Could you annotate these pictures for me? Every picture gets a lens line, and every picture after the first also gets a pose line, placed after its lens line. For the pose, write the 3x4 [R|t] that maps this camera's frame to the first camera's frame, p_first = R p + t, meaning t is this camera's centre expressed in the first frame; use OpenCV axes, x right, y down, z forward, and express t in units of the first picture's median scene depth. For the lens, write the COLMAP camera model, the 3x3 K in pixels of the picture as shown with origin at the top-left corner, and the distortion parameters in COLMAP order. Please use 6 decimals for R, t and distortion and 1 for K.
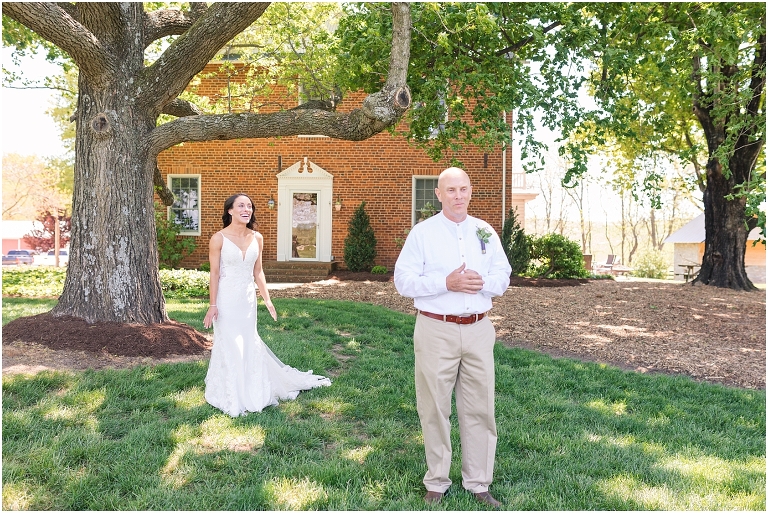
lens RADIAL K [[754.2, 0, 390.5], [0, 754.2, 253.6], [0, 0, 1]] dist [0.016764, 0.002372]
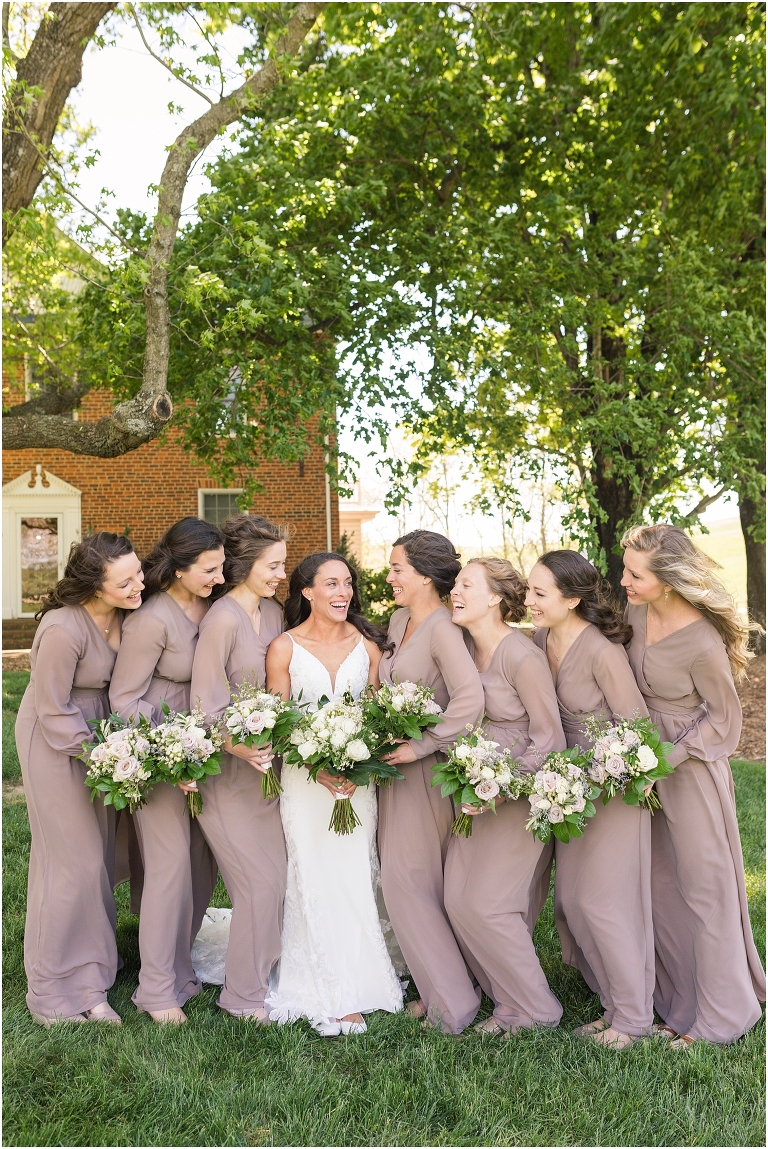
lens RADIAL K [[1128.4, 0, 383.3], [0, 1128.4, 553.5], [0, 0, 1]] dist [0.016764, 0.002372]
pose [[0.983045, -0.028187, 0.181184, 0.007749], [0.035406, 0.998698, -0.036731, 0.000829], [-0.179912, 0.042523, 0.982763, -0.069523]]
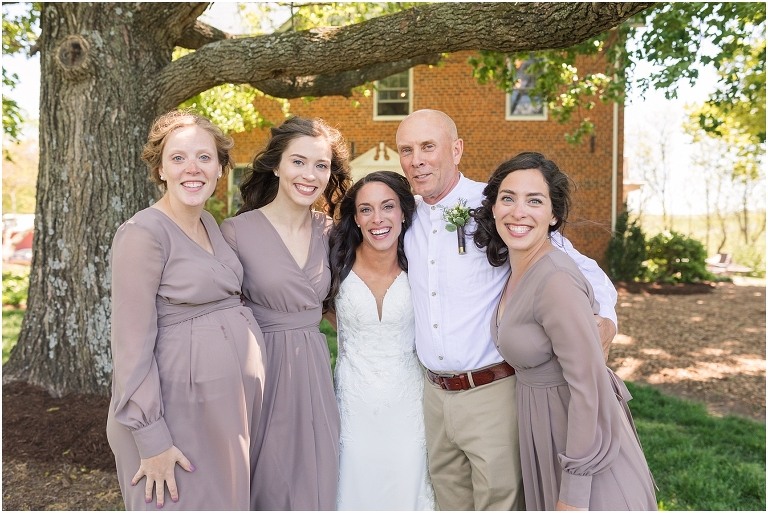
lens RADIAL K [[721.7, 0, 384.0], [0, 721.7, 256.5], [0, 0, 1]] dist [0.004117, 0.004712]
pose [[0.995761, 0.003015, -0.091926, -0.039213], [-0.001573, 0.999875, 0.015754, -0.010481], [0.091962, -0.015543, 0.995641, 0.195272]]
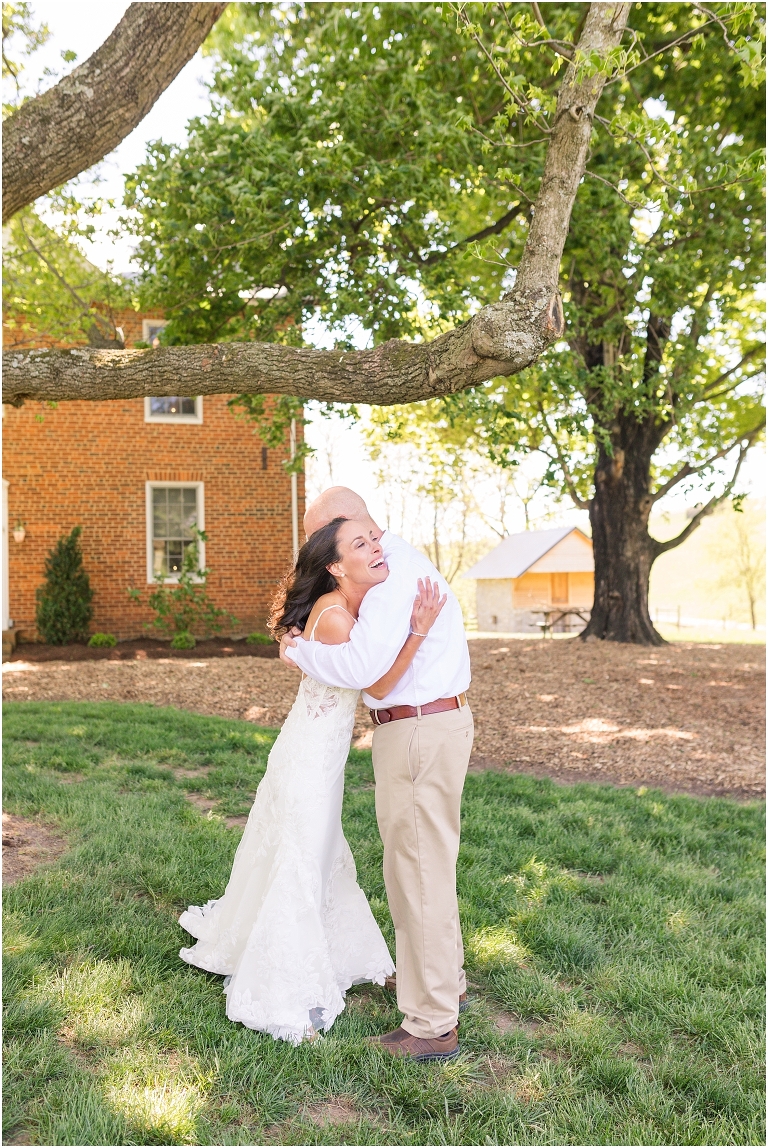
lens RADIAL K [[1115.0, 0, 384.0], [0, 1115.0, 574.0], [0, 0, 1]] dist [0.004656, 0.018147]
pose [[0.944596, -0.028701, 0.326977, -0.102383], [0.036098, 0.999211, -0.016576, -0.009152], [-0.326243, 0.027461, 0.944887, 0.108461]]
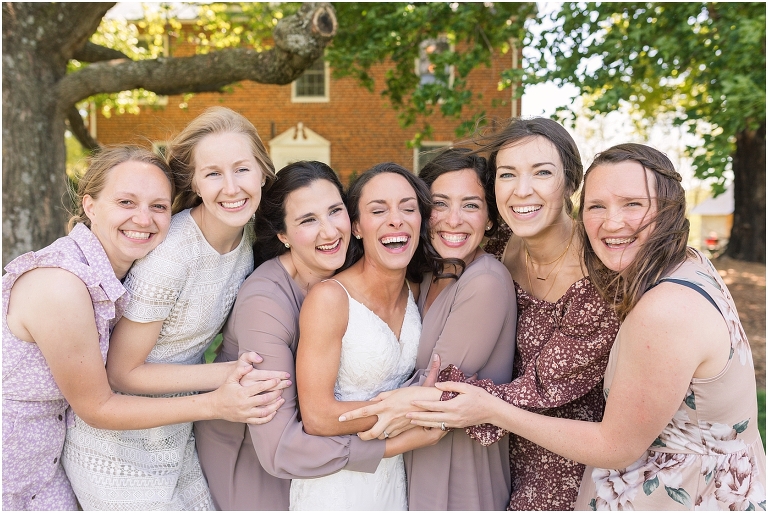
lens RADIAL K [[759.7, 0, 392.2], [0, 759.7, 264.8], [0, 0, 1]] dist [-0.000214, 0.007325]
pose [[0.999610, -0.001314, -0.027902, 0.032085], [0.002739, 0.998689, 0.051106, -0.001212], [0.027798, -0.051162, 0.998303, 0.072217]]
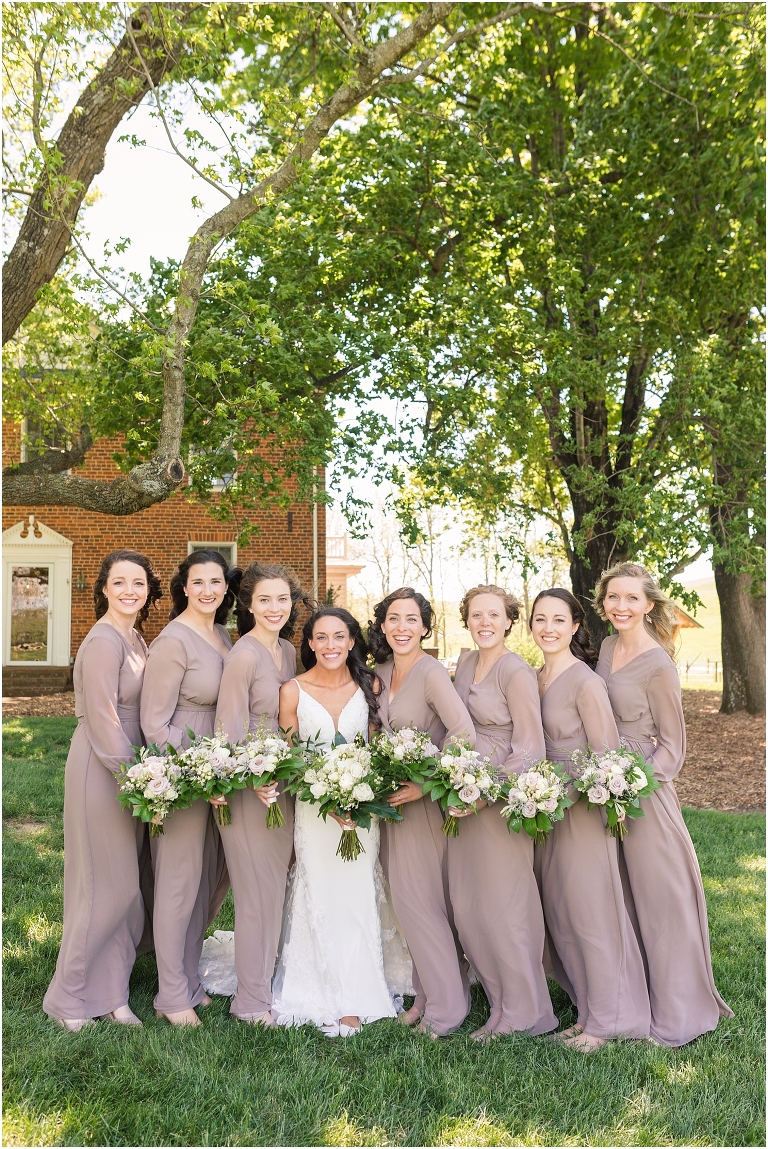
lens RADIAL K [[1136.6, 0, 389.1], [0, 1136.6, 572.3], [0, 0, 1]] dist [-0.000214, 0.007325]
pose [[0.979312, -0.005998, 0.202265, -0.002706], [0.019983, 0.997541, -0.067170, 0.001479], [-0.201365, 0.069822, 0.977025, -0.101024]]
